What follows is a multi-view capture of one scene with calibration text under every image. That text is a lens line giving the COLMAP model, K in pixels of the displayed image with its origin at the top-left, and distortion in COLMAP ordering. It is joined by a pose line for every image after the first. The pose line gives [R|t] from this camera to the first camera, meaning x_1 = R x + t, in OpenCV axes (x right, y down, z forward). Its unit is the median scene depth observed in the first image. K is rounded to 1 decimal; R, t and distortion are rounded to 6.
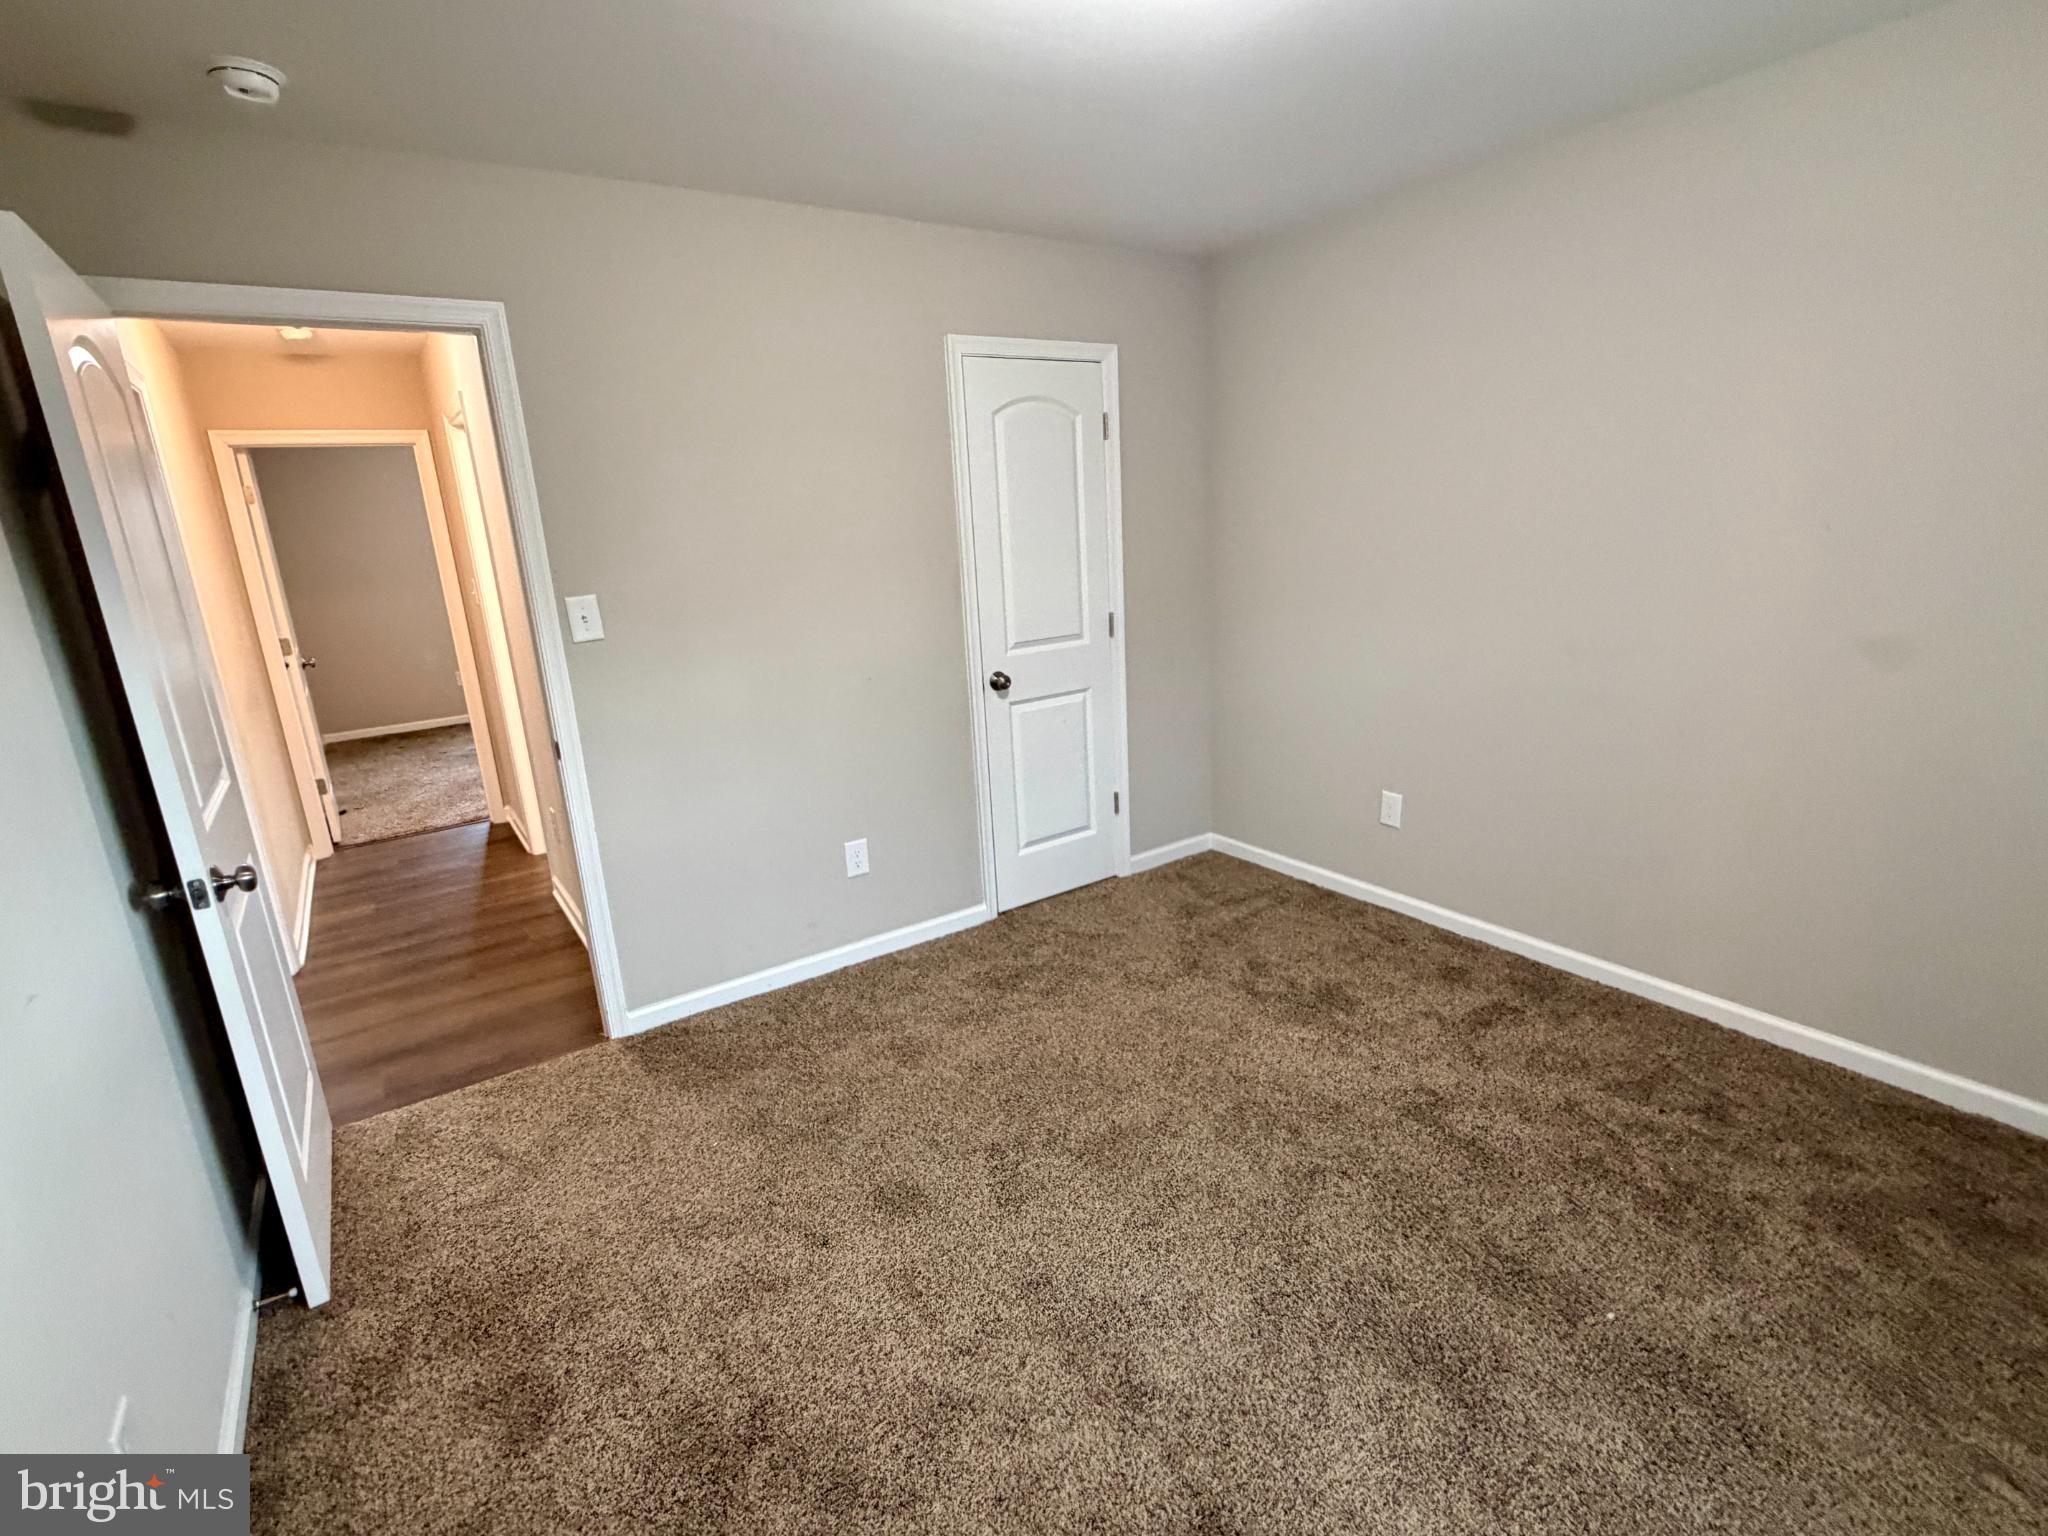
lens RADIAL K [[963.2, 0, 1024.0], [0, 963.2, 768.0], [0, 0, 1]] dist [-0.000246, 0.000256]
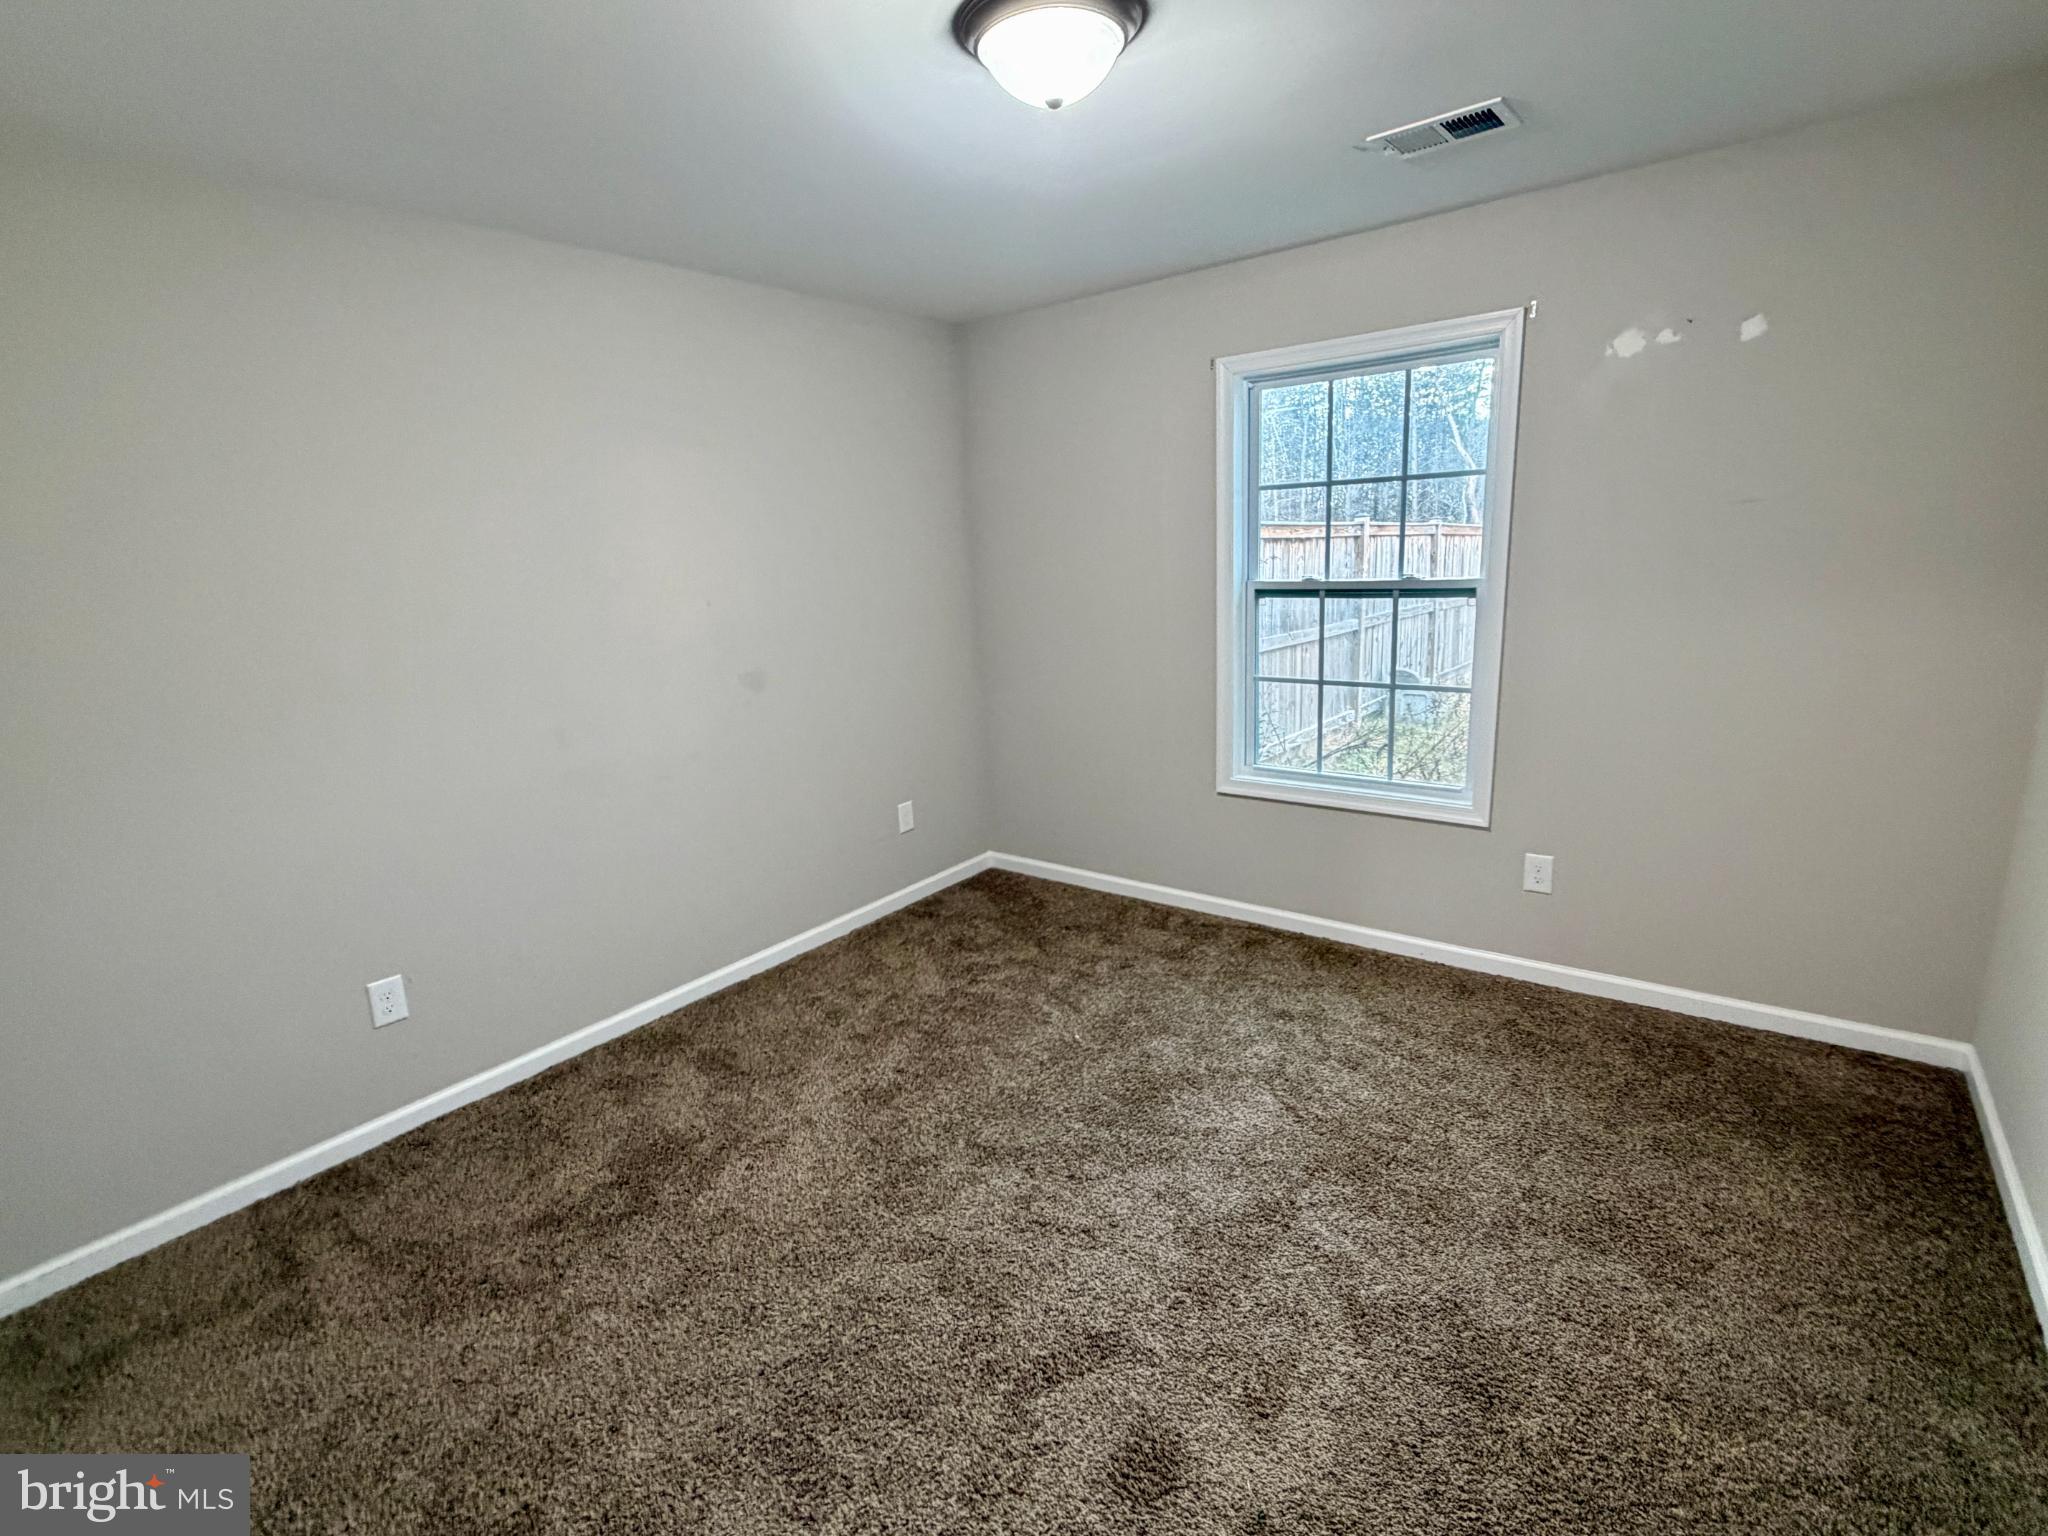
lens RADIAL K [[963.2, 0, 1024.0], [0, 963.2, 768.0], [0, 0, 1]] dist [-0.000246, 0.000256]
pose [[-0.301241, -0.147150, 0.942126, -0.614520], [0.312947, 0.918039, 0.243451, -0.208089], [-0.900732, 0.368173, -0.230501, 0.921817]]
